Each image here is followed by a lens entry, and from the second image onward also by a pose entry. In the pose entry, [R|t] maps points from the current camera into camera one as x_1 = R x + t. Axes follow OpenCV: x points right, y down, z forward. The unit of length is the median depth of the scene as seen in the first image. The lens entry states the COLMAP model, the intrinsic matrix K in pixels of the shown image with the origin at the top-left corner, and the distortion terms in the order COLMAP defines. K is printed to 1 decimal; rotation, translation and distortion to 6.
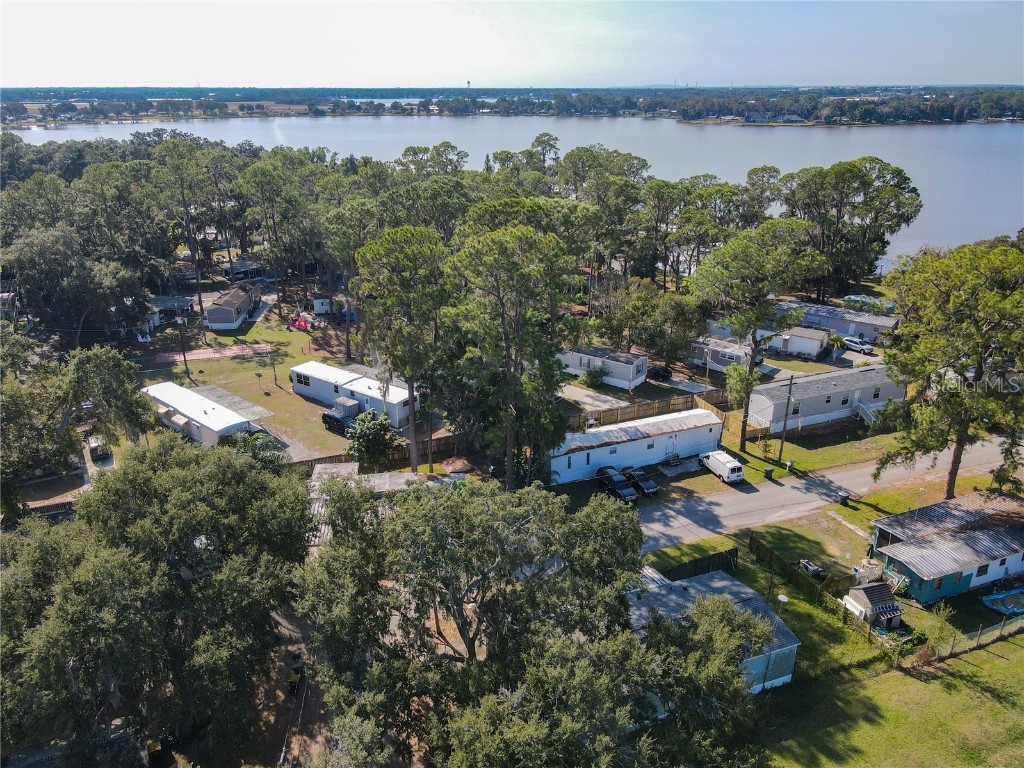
lens RADIAL K [[766.7, 0, 512.0], [0, 766.7, 384.0], [0, 0, 1]] dist [0.011154, 0.014131]
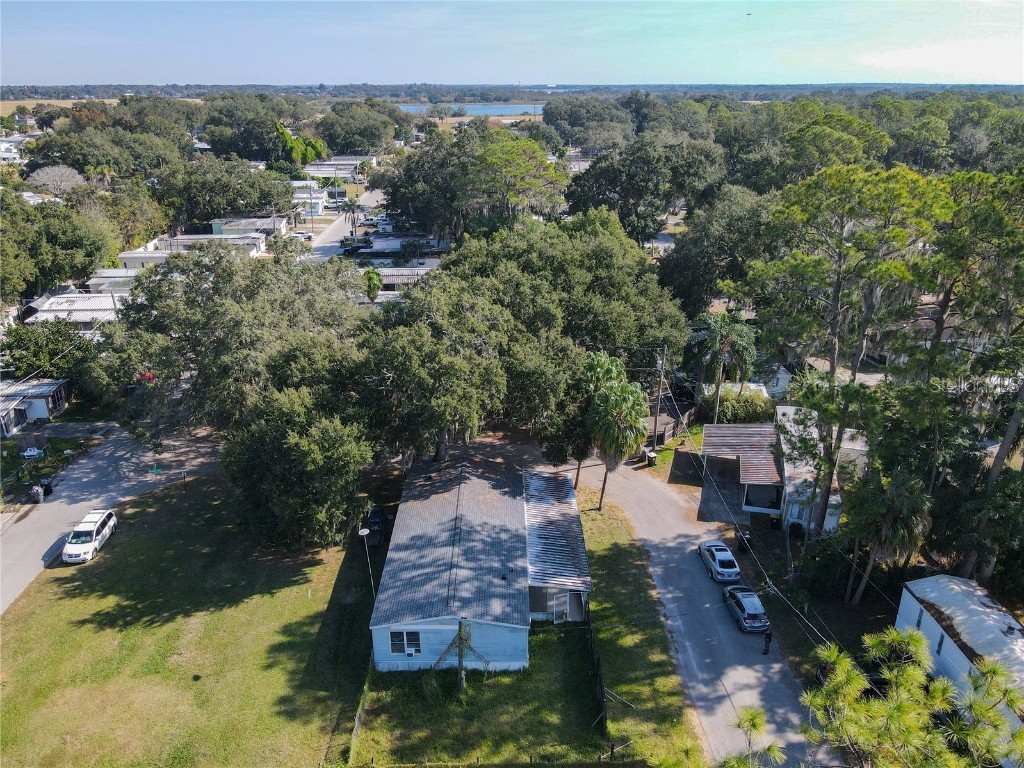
lens RADIAL K [[762.7, 0, 508.6], [0, 762.7, 409.8], [0, 0, 1]] dist [0.007040, 0.012195]
pose [[-0.361611, 0.364191, -0.858255, 0.594206], [-0.336053, 0.807757, 0.484352, -0.188790], [0.869658, 0.463567, -0.169707, 0.734761]]
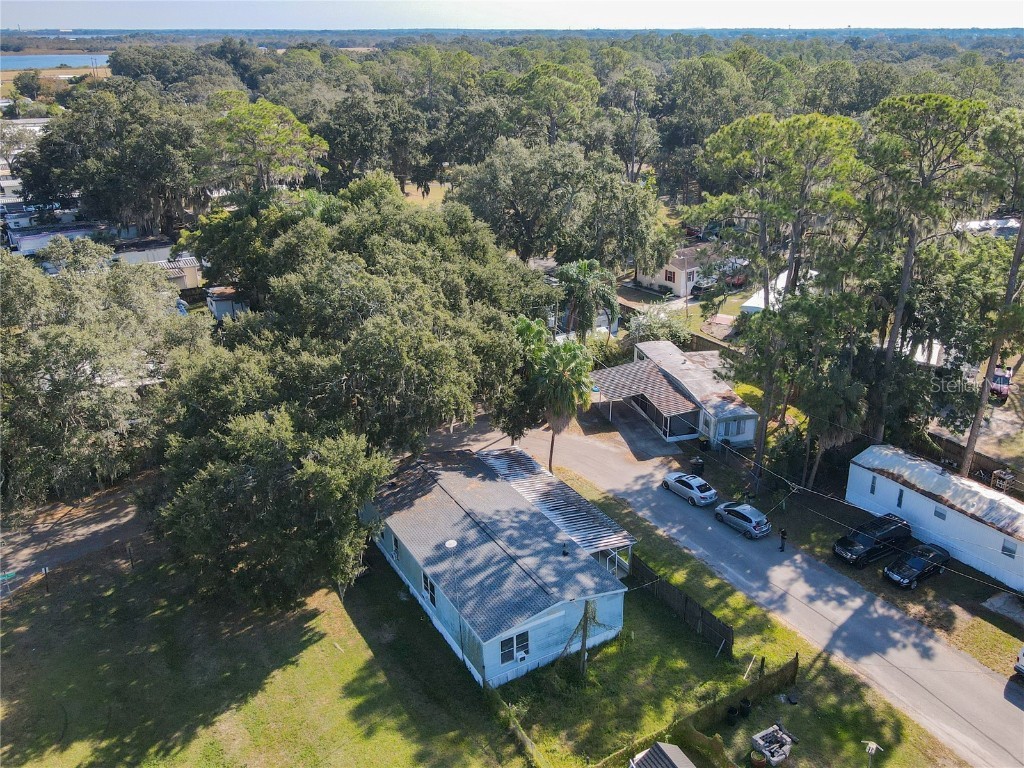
lens RADIAL K [[849.9, 0, 542.7], [0, 849.9, 369.5], [0, 0, 1]] dist [0.010350, 0.007110]
pose [[0.164997, 0.363994, -0.916670, 0.661781], [-0.355988, 0.888736, 0.288826, -0.100191], [0.919809, 0.278668, 0.276216, 0.474606]]
